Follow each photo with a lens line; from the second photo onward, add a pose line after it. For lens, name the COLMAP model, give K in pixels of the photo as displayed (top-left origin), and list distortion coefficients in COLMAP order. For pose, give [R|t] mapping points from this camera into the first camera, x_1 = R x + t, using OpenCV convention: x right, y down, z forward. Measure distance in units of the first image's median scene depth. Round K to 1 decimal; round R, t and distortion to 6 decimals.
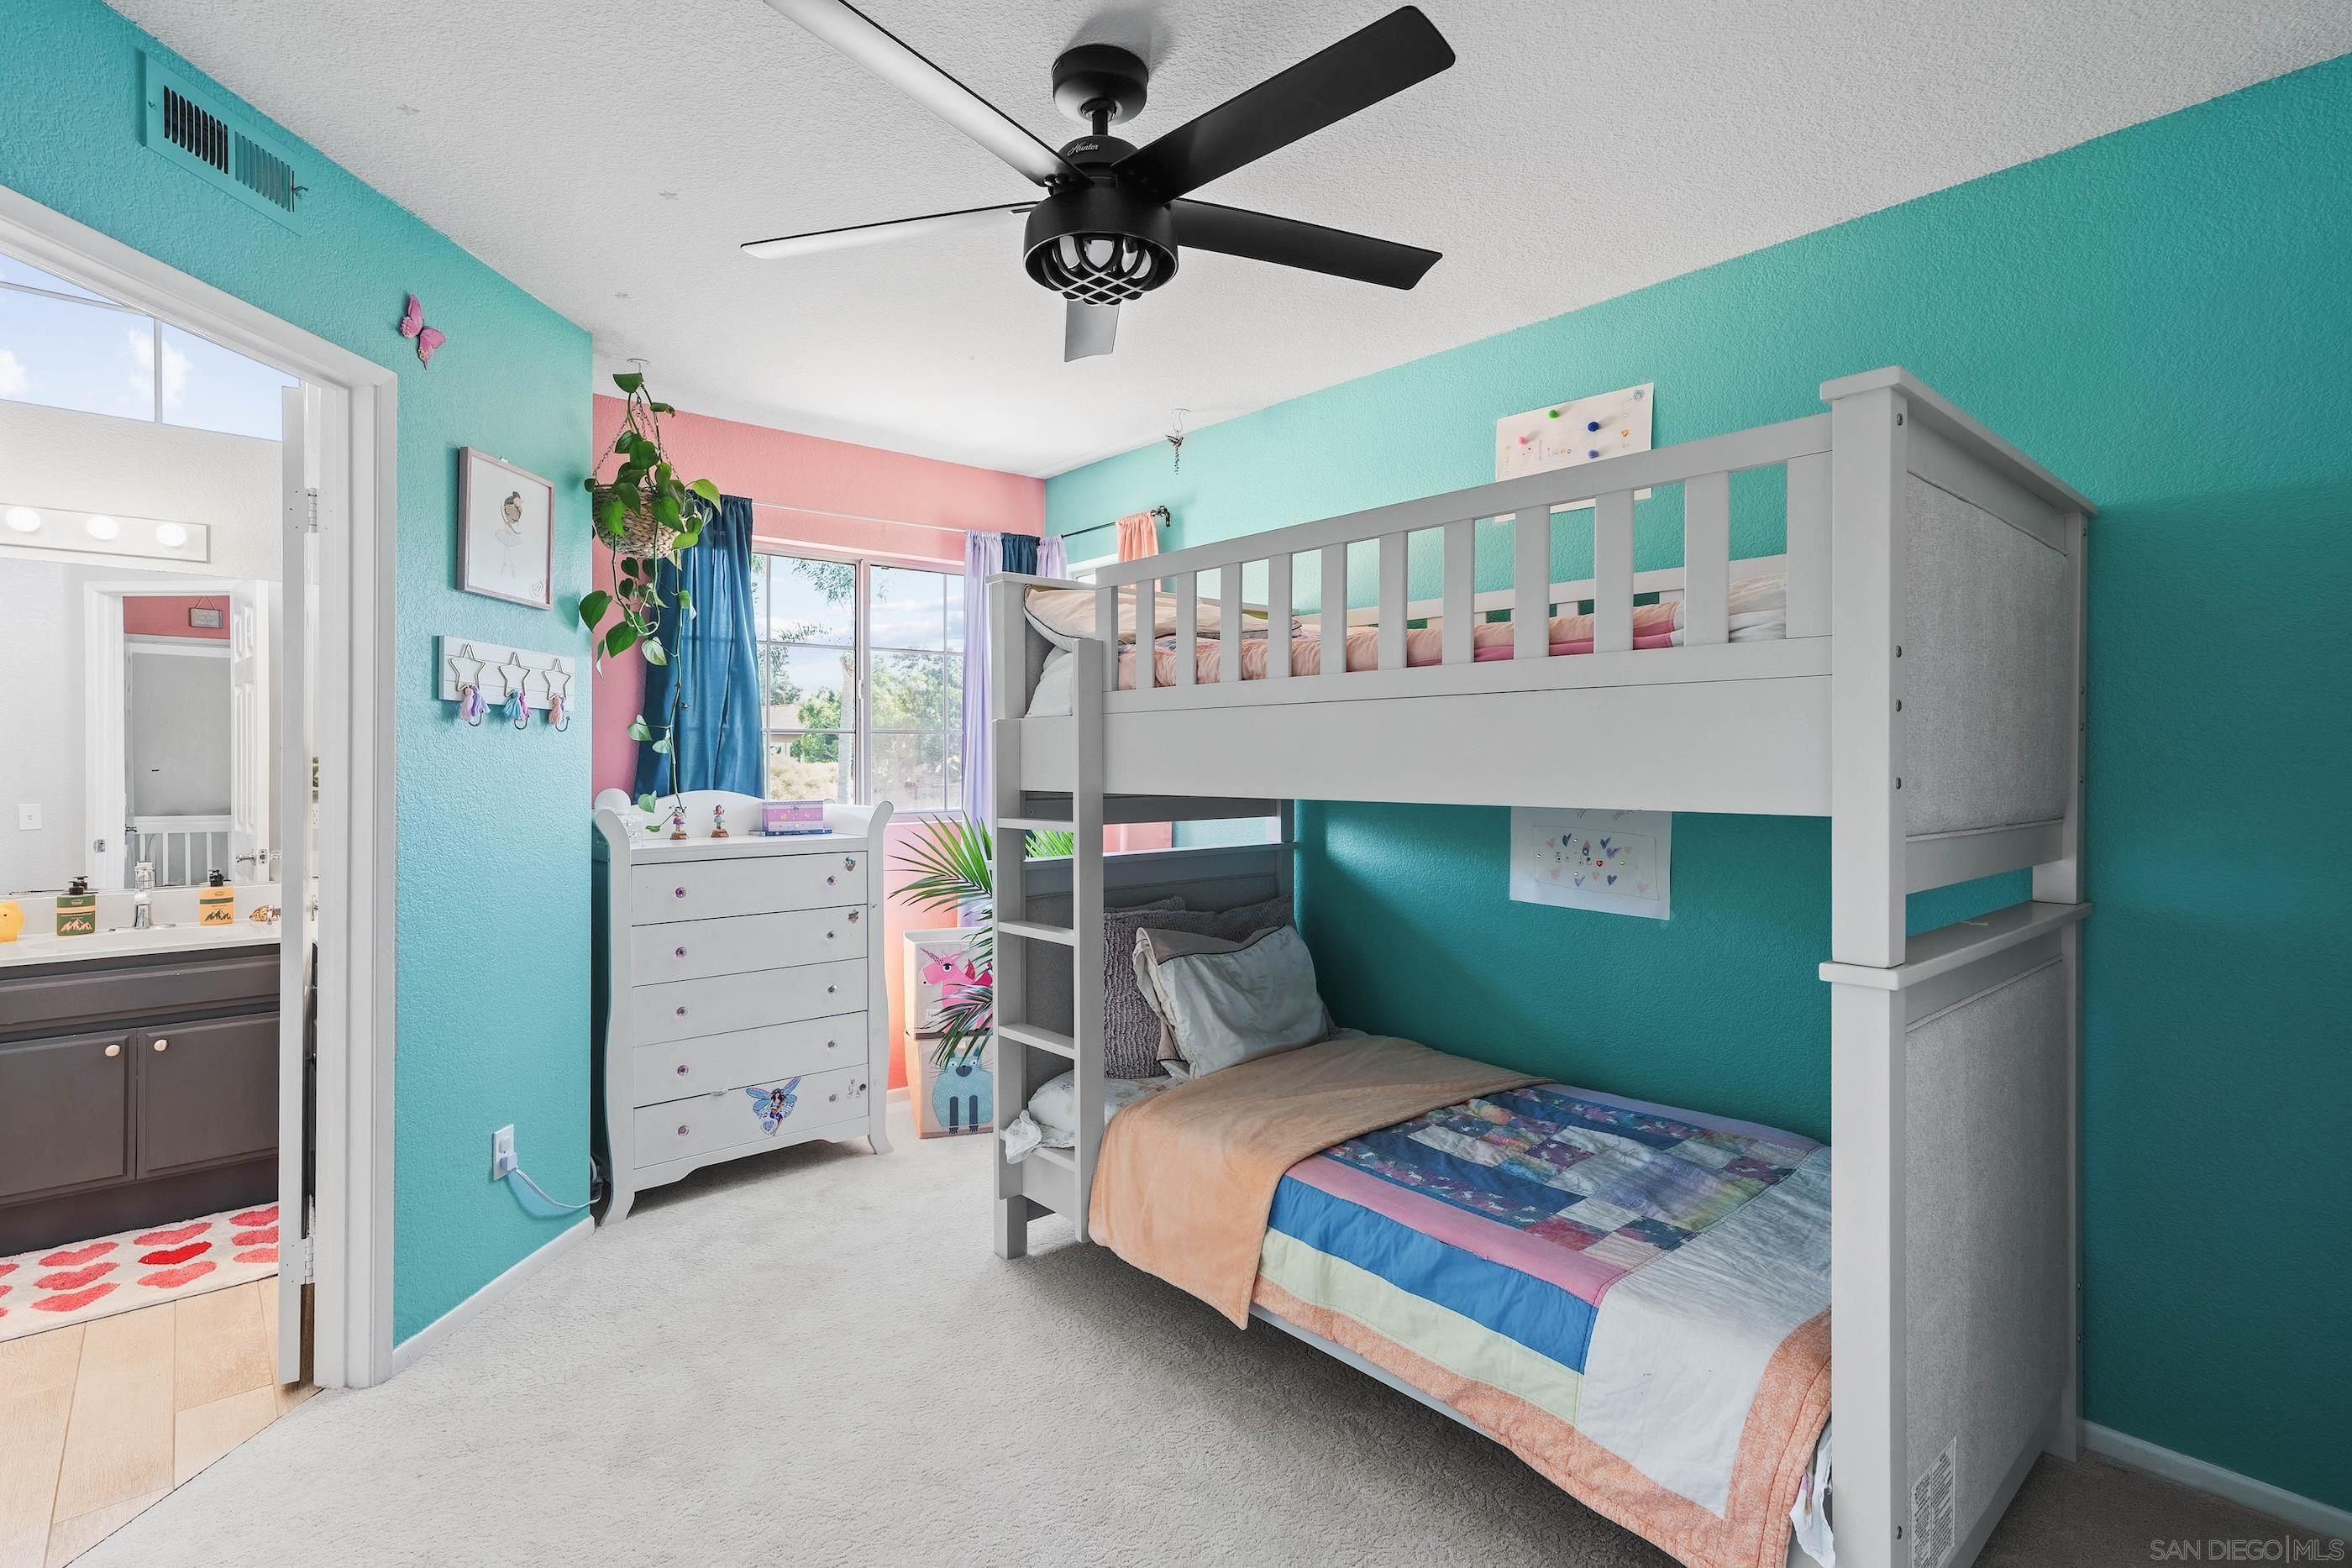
lens RADIAL K [[1124.3, 0, 1182.5], [0, 1124.3, 768.1], [0, 0, 1]] dist [0.005345, 0.000997]
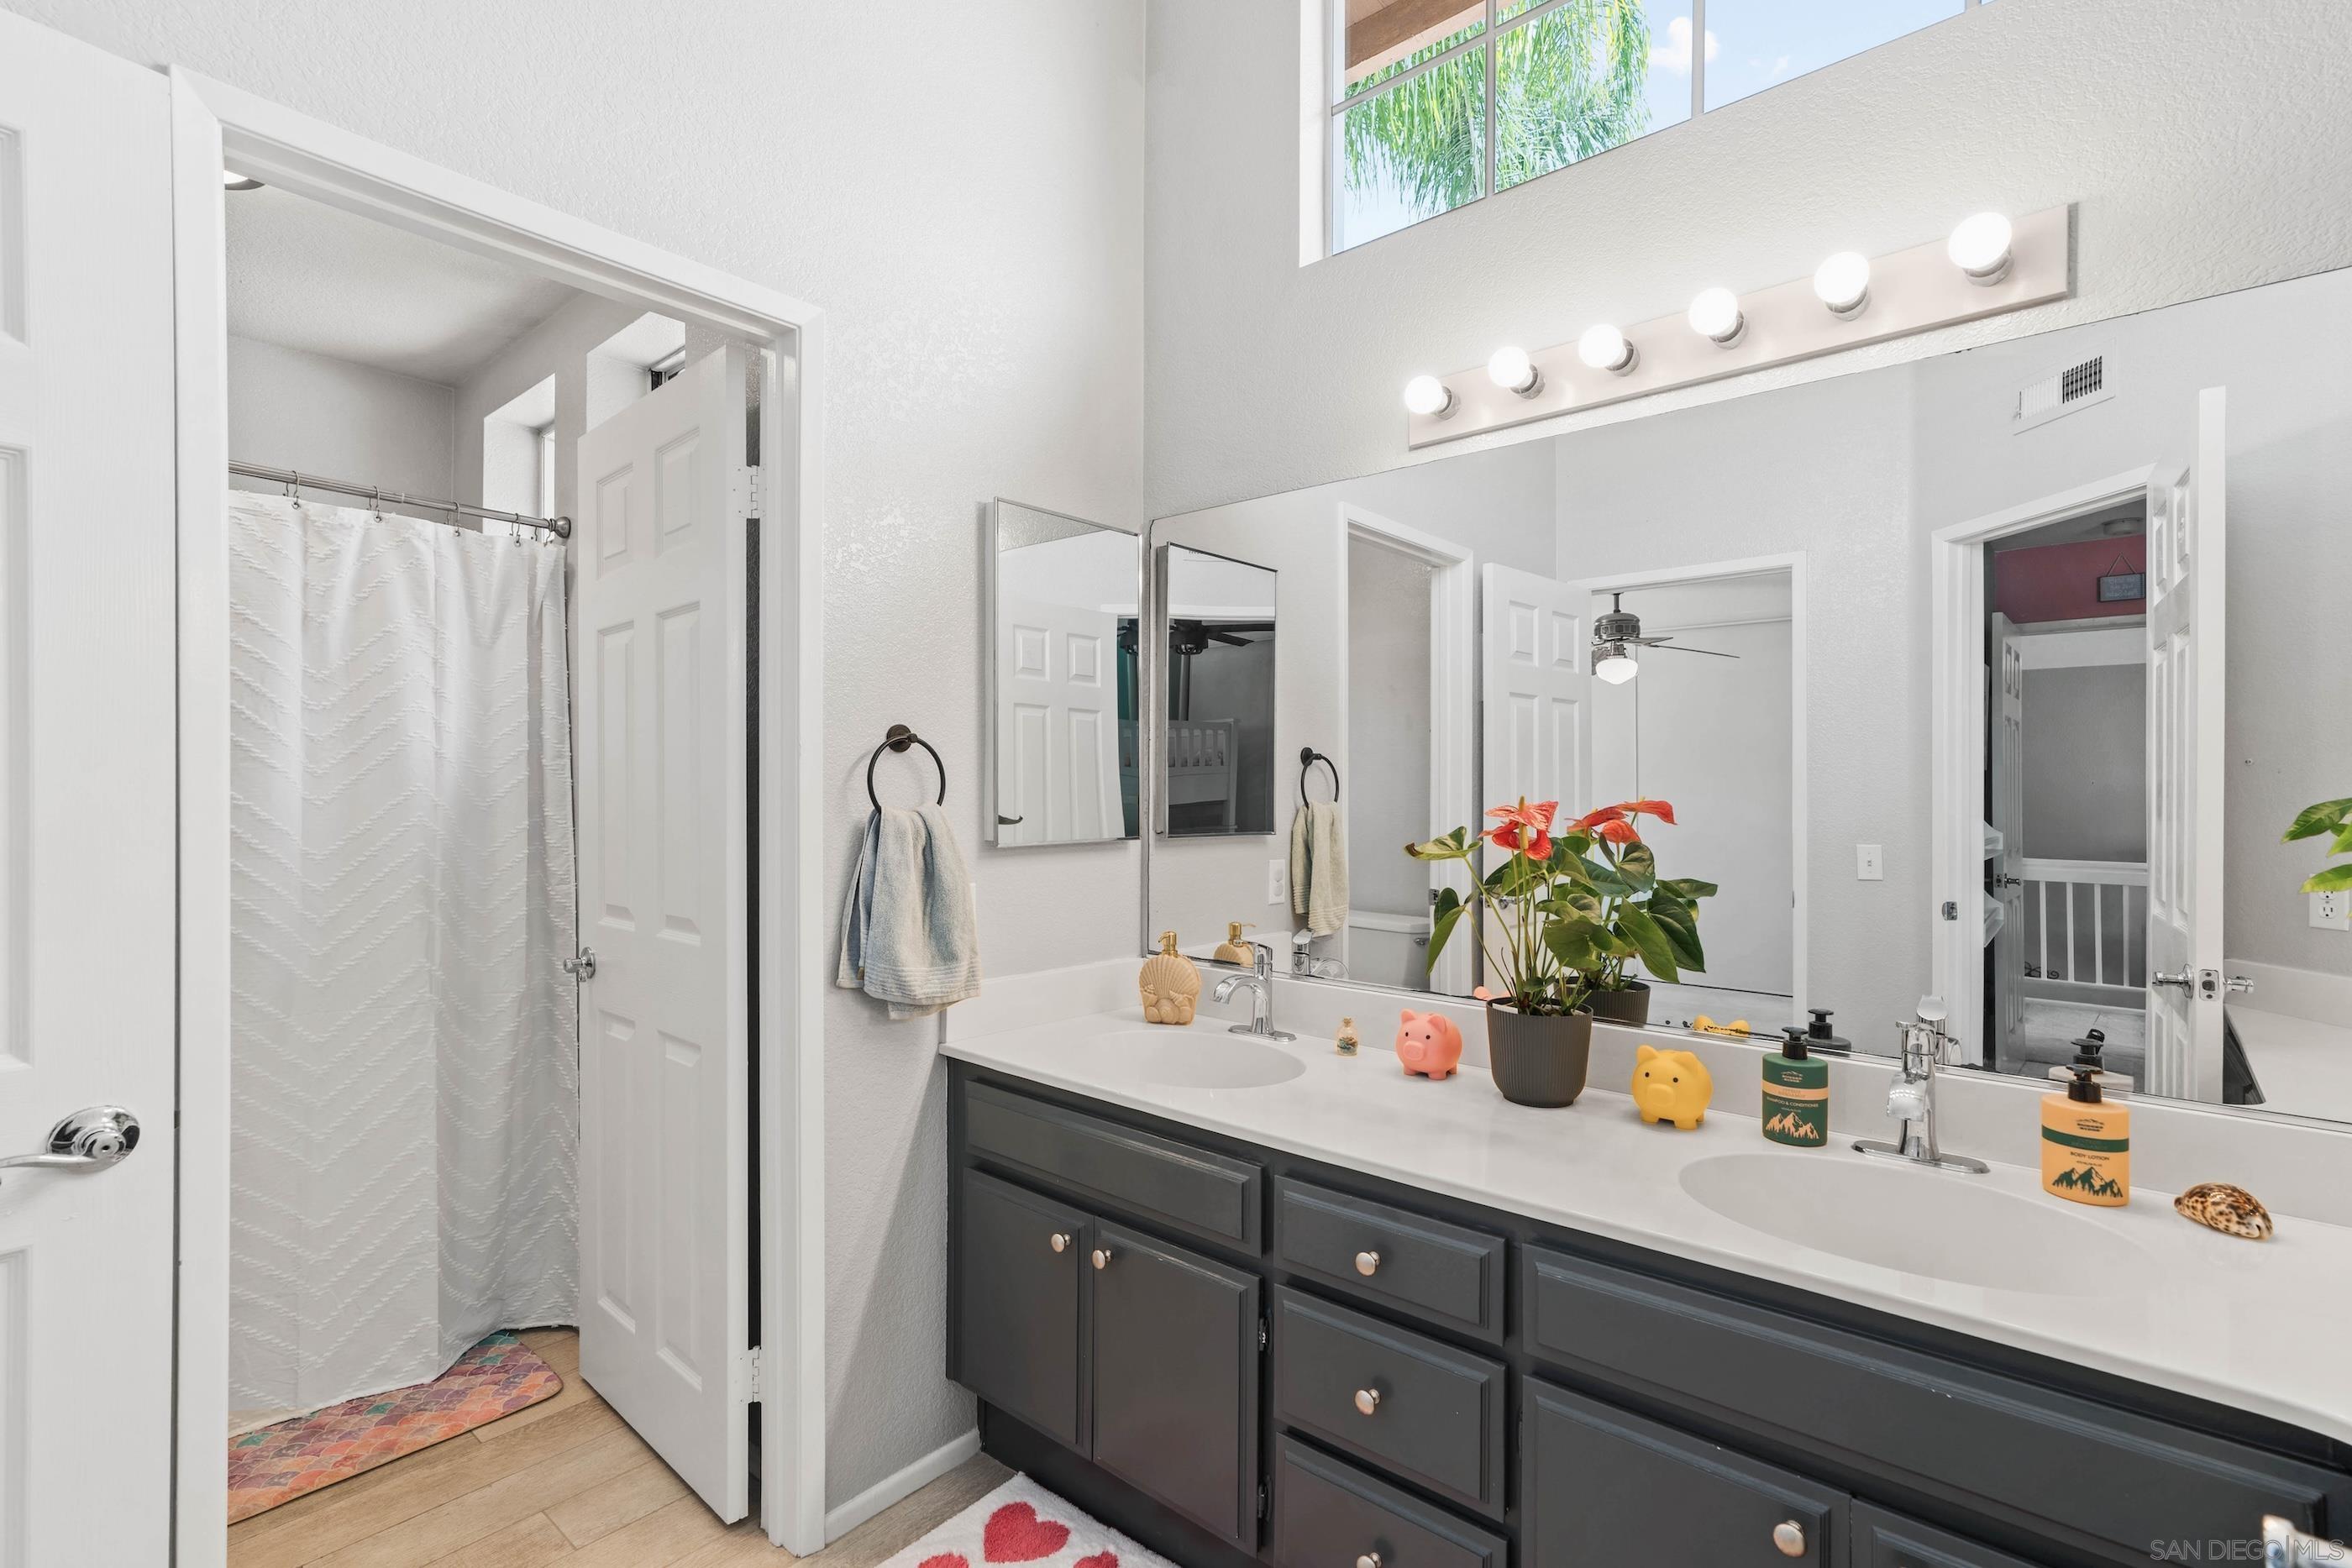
lens RADIAL K [[1074.6, 0, 1147.5], [0, 1074.6, 785.2], [0, 0, 1]] dist [0.004255, 0.001147]
pose [[0.112982, -0.003108, -0.993592, -0.410337], [-0.008924, 0.999952, -0.004143, -0.000611], [0.993557, 0.009335, 0.112949, 0.500576]]
